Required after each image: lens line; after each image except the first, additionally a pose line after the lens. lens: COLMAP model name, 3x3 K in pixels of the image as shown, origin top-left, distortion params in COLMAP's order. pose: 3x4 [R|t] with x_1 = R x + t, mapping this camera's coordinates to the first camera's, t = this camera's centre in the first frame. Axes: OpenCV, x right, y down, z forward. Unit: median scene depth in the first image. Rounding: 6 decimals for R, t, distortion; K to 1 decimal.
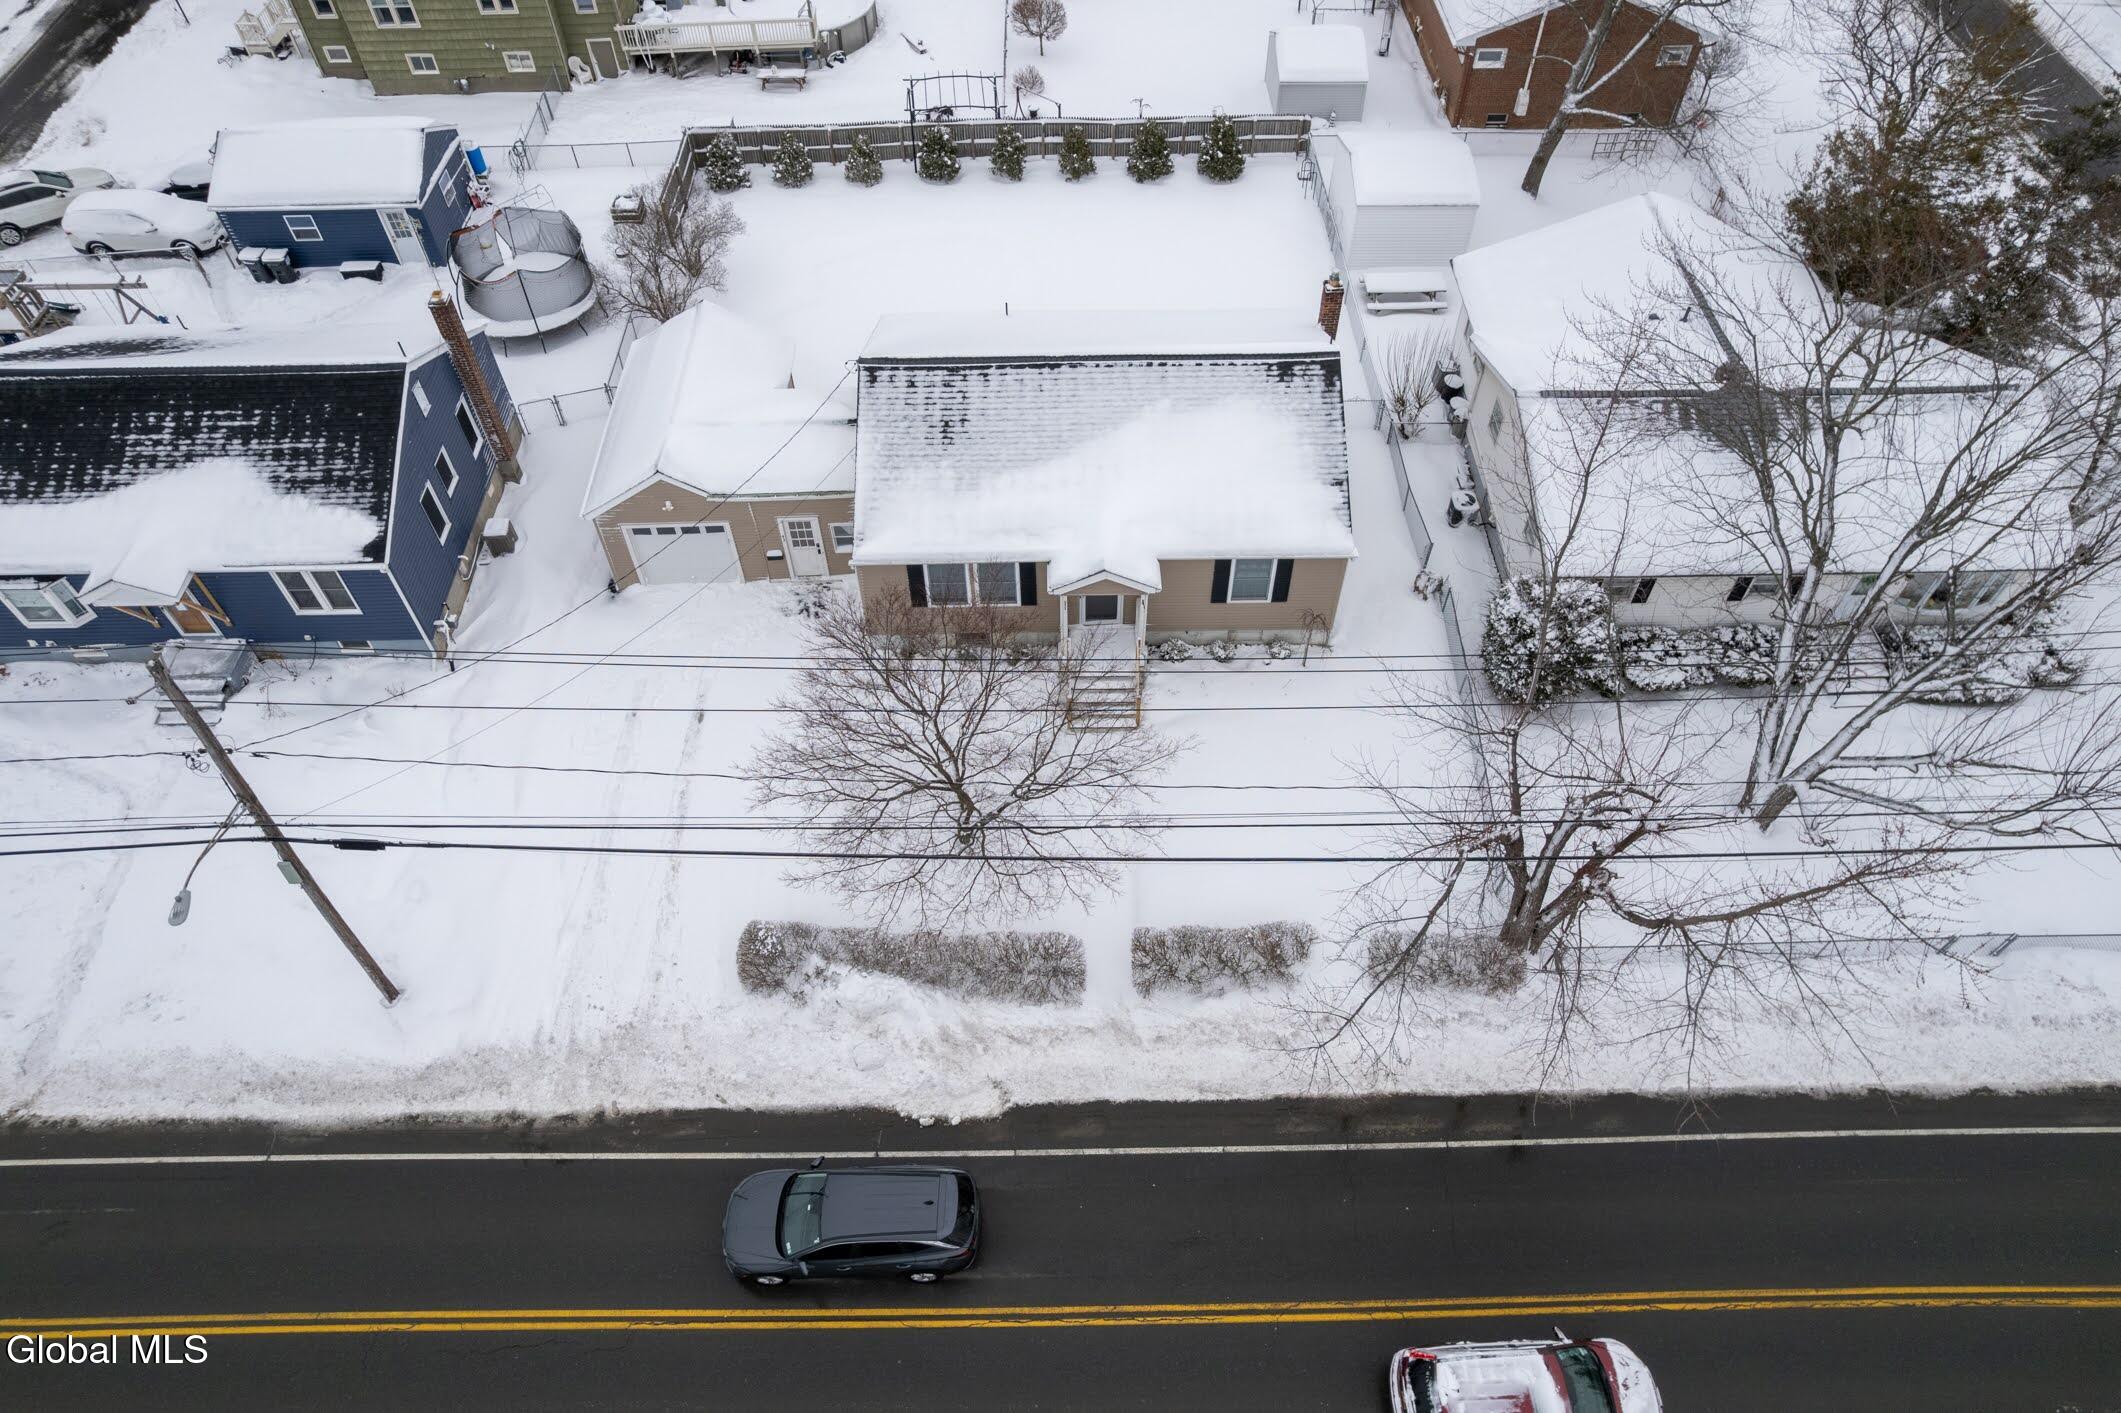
lens RADIAL K [[1341.9, 0, 1064.5], [0, 1341.9, 709.6], [0, 0, 1]] dist [-0.023458, 0.009570]
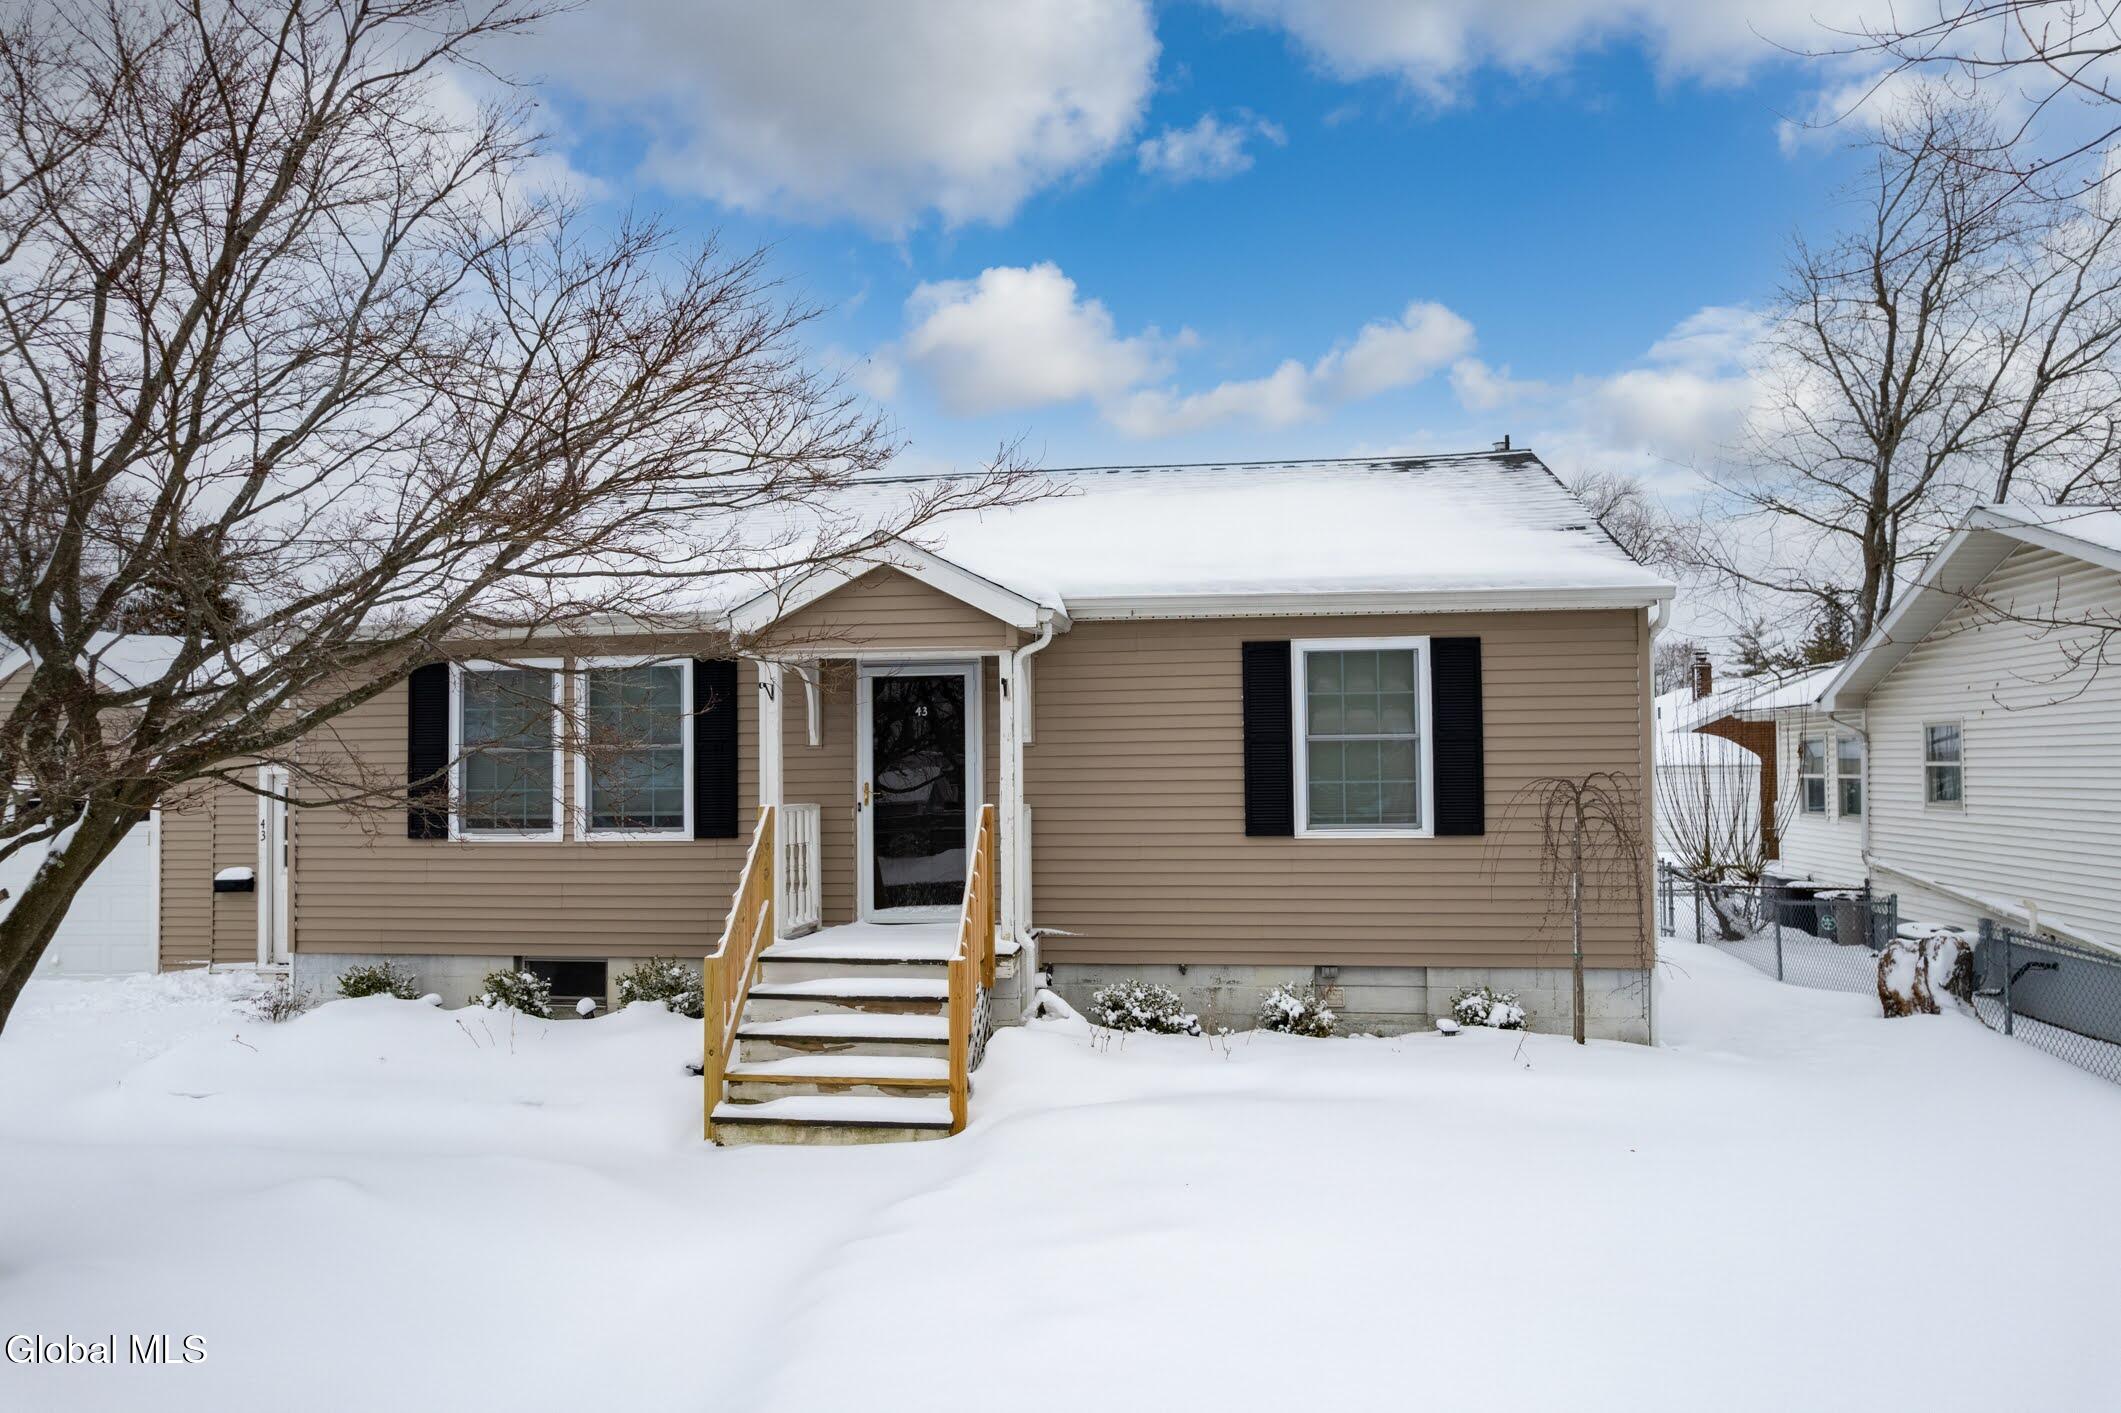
lens RADIAL K [[1341.9, 0, 1057.9], [0, 1341.9, 712.7], [0, 0, 1]] dist [-0.023458, 0.009570]
pose [[0.989730, -0.010418, -0.142570, 0.110887], [-0.102534, 0.643204, -0.758799, 0.154842], [0.099607, 0.765624, 0.635530, 0.764406]]
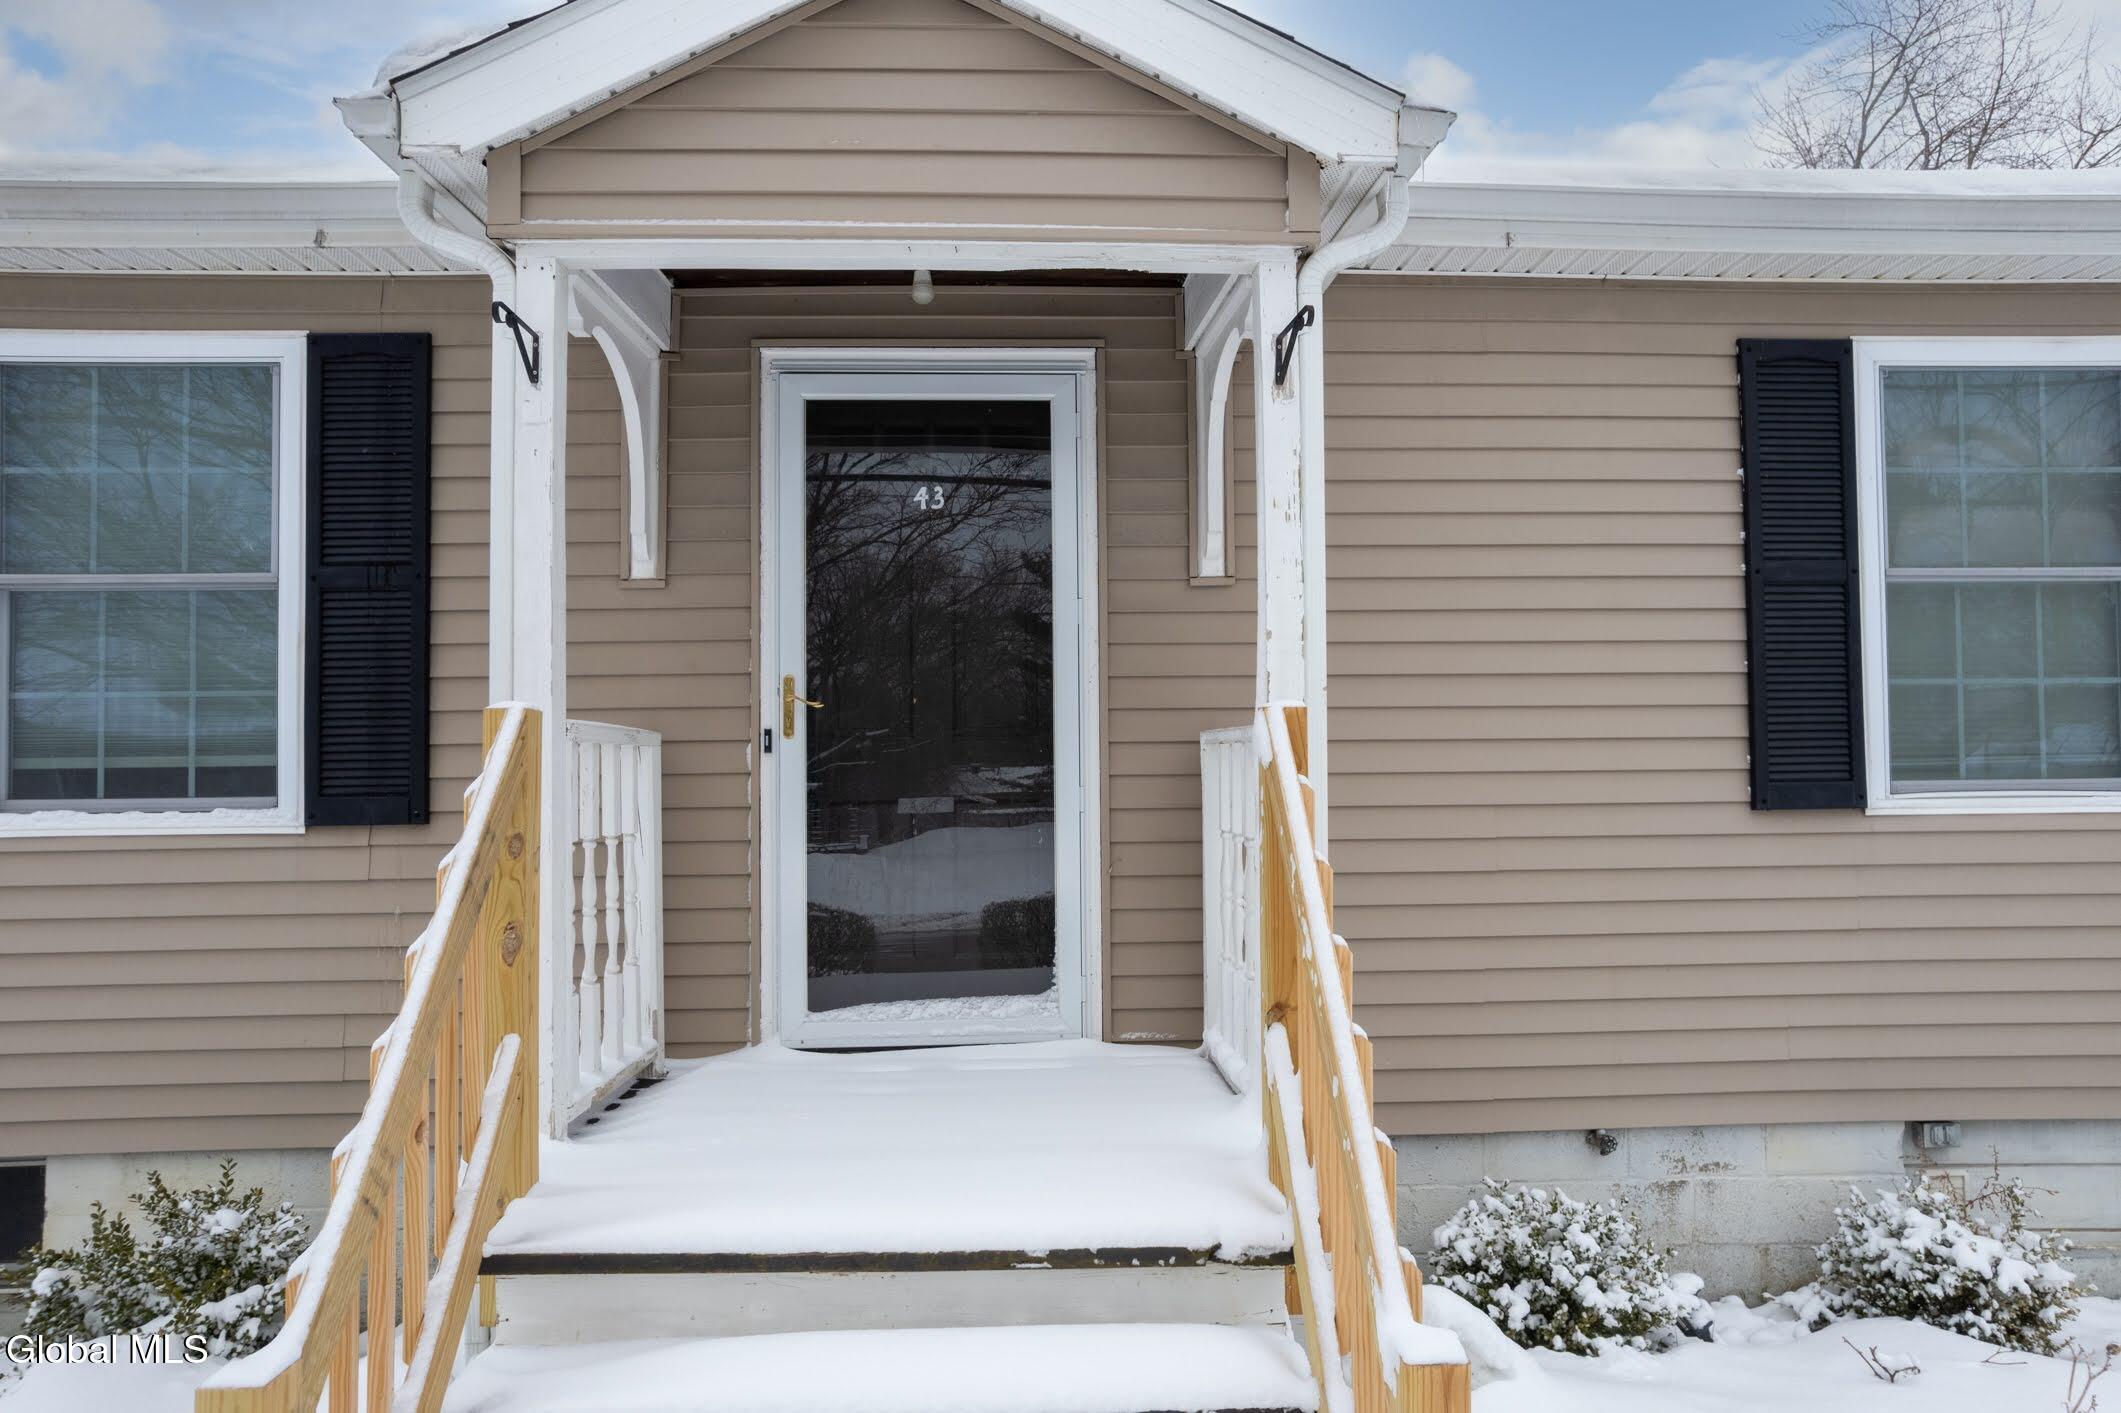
lens RADIAL K [[1341.9, 0, 1057.9], [0, 1341.9, 716.1], [0, 0, 1]] dist [-0.023458, 0.009570]
pose [[0.999350, -0.000909, 0.036046, 0.034830], [0.028011, 0.649083, -0.760202, 0.013297], [-0.022706, 0.760717, 0.648686, 0.909119]]
